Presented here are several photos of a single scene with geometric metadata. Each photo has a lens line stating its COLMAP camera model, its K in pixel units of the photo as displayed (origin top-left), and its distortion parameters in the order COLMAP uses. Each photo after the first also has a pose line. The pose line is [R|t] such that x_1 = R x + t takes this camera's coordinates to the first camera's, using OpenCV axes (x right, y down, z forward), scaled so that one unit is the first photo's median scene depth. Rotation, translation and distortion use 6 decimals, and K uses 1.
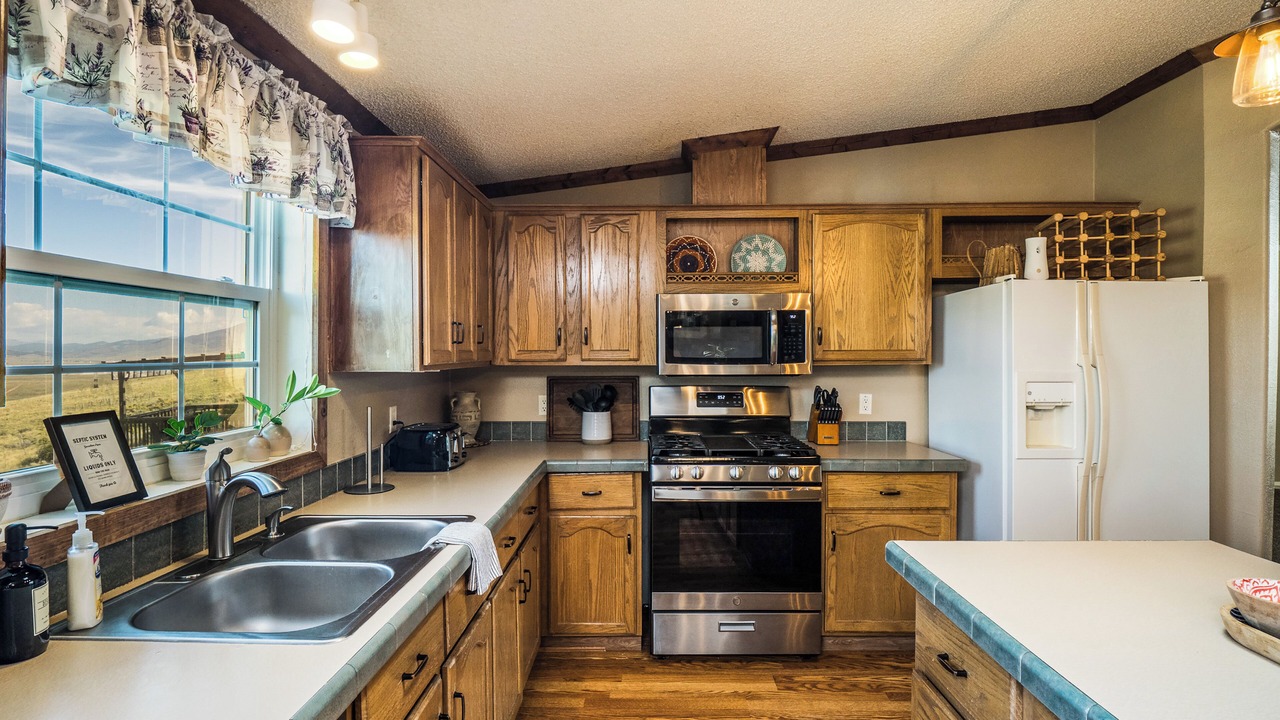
lens RADIAL K [[575.0, 0, 640.0], [0, 575.0, 360.0], [0, 0, 1]] dist [-0.001917, -0.000182]
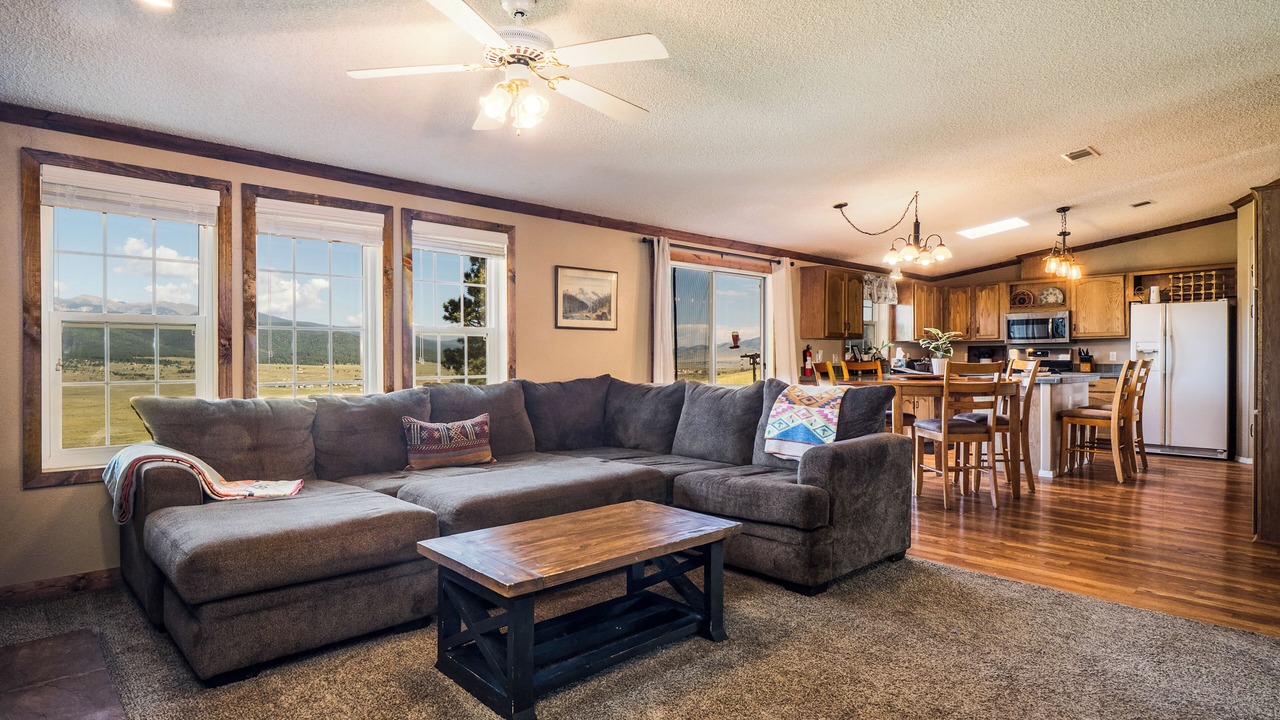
lens RADIAL K [[661.7, 0, 640.0], [0, 661.7, 360.0], [0, 0, 1]] dist [-0.000057, -0.000226]
pose [[0.687134, 0.003329, -0.726523, 1.131672], [-0.004986, 0.999988, -0.000134, 0.112956], [0.726513, 0.003715, 0.687142, -2.419742]]
